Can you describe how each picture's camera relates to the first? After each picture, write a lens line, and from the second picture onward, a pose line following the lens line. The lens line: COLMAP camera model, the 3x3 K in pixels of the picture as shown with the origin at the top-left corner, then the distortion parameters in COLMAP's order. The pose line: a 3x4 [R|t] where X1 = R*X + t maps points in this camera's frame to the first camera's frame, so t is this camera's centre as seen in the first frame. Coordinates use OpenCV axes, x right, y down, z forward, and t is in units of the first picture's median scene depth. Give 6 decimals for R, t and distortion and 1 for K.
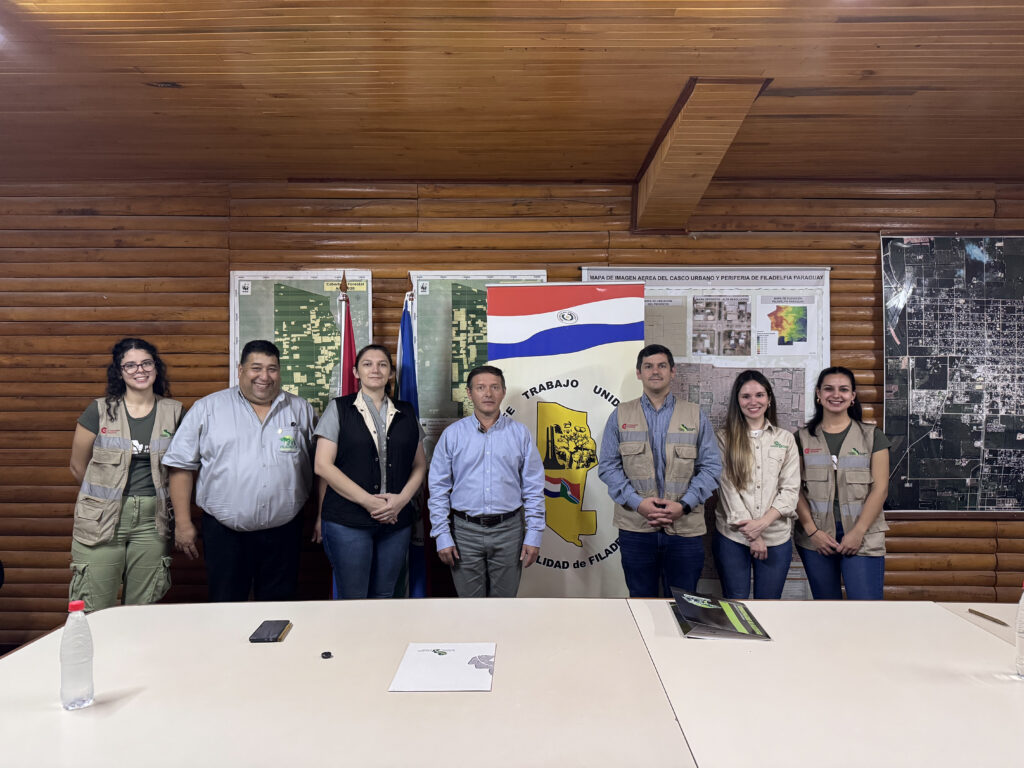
lens RADIAL K [[743.3, 0, 515.9], [0, 743.3, 384.1], [0, 0, 1]] dist [0.123867, -0.192011]
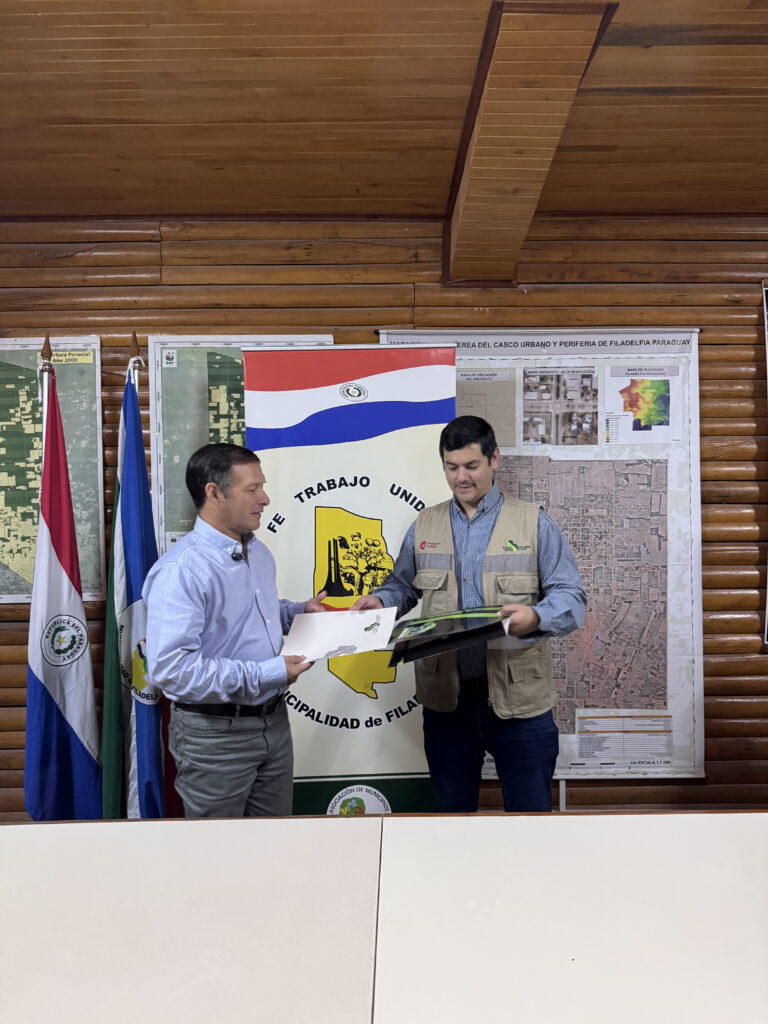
lens RADIAL K [[743.3, 0, 394.3], [0, 743.3, 510.1], [0, 0, 1]] dist [0.123867, -0.192011]
pose [[0.999628, -0.012230, 0.024378, 0.083239], [0.011933, 0.999854, 0.012263, 0.017555], [-0.024524, -0.011967, 0.999628, 0.231738]]
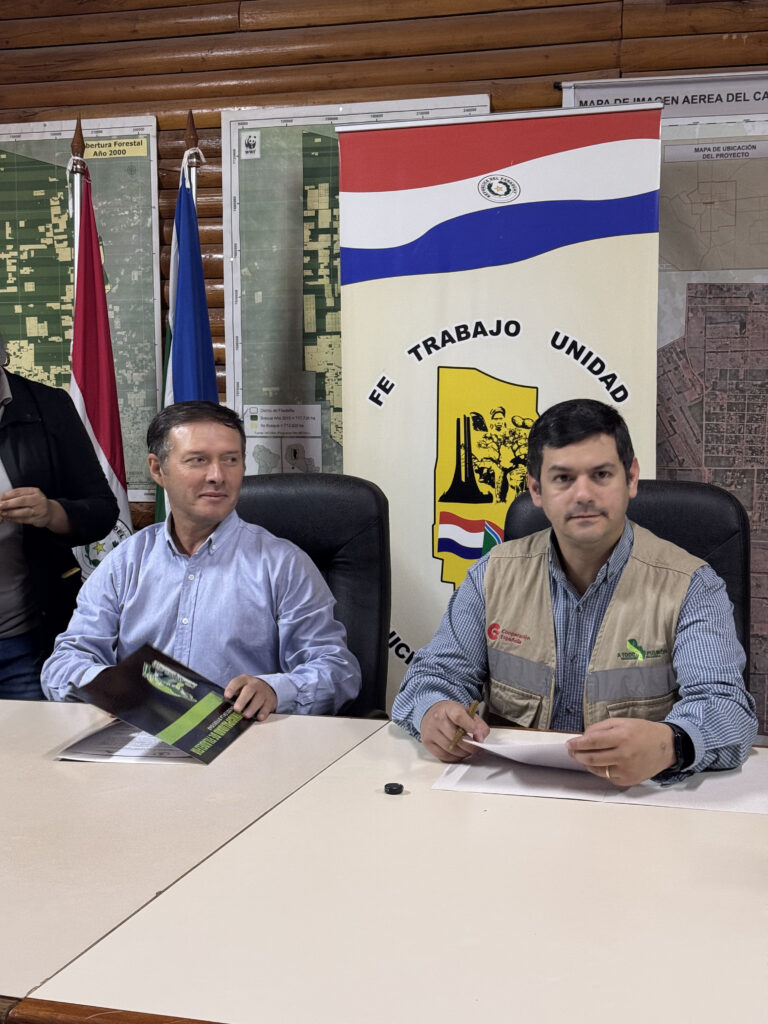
lens RADIAL K [[1464.2, 0, 379.3], [0, 1464.2, 521.3], [0, 0, 1]] dist [0.117114, 0.000000]
pose [[0.963469, 0.021570, -0.266951, 0.234935], [0.002981, 0.995826, 0.091223, 0.034206], [0.267805, -0.088687, 0.959383, 0.039043]]
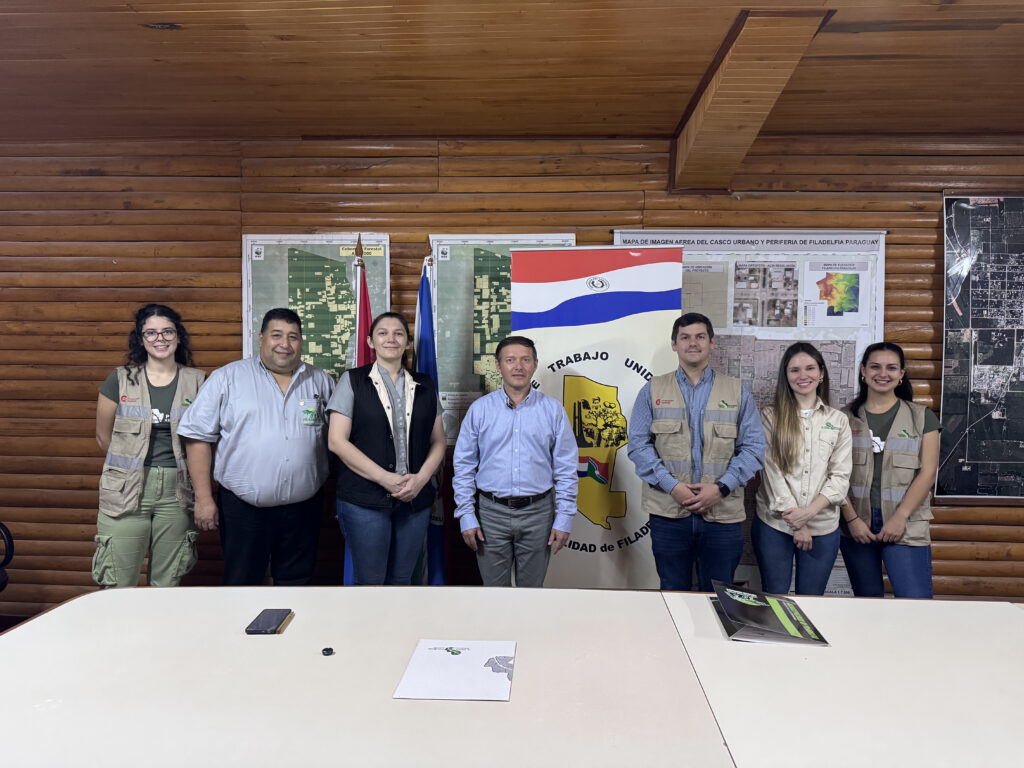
lens RADIAL K [[743.3, 0, 512.1], [0, 743.3, 390.5], [0, 0, 1]] dist [0.123867, -0.192011]
pose [[0.999045, 0.009380, -0.042665, 0.003504], [-0.007567, 0.999069, 0.042469, 0.003344], [0.043023, -0.042106, 0.998186, 0.058038]]
